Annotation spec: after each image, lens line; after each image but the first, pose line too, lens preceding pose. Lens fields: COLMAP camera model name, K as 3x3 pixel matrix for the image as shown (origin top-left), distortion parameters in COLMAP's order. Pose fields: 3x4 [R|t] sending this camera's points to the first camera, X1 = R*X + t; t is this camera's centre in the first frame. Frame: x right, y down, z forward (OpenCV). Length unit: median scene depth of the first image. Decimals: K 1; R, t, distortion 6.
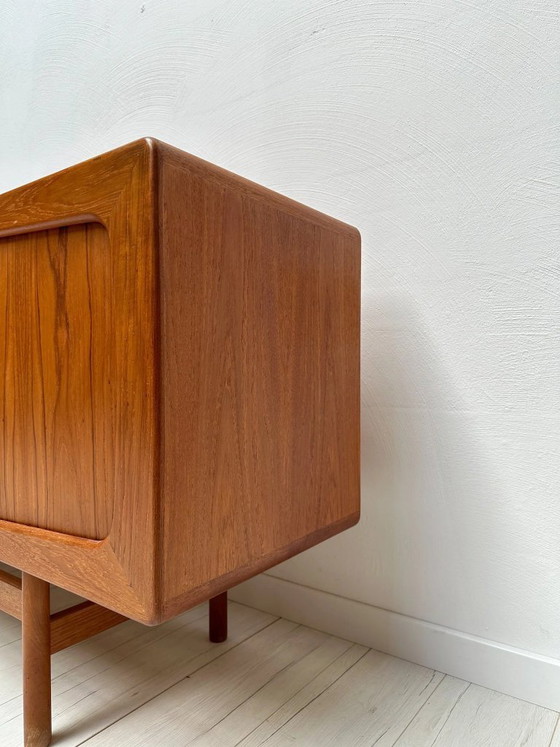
lens RADIAL K [[532.8, 0, 280.0], [0, 532.8, 373.5], [0, 0, 1]] dist [0.071435, -0.098386]
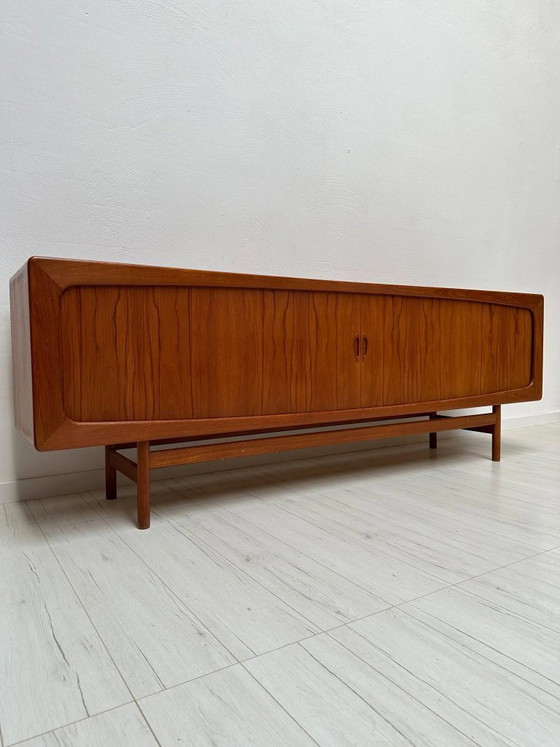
lens RADIAL K [[532.8, 0, 280.0], [0, 532.8, 373.5], [0, 0, 1]] dist [0.071435, -0.098386]
pose [[0.358745, -0.051530, 0.932012, -4.463513], [0.021957, 0.998665, 0.046763, -0.020454], [-0.933177, 0.003688, 0.359397, 1.183928]]
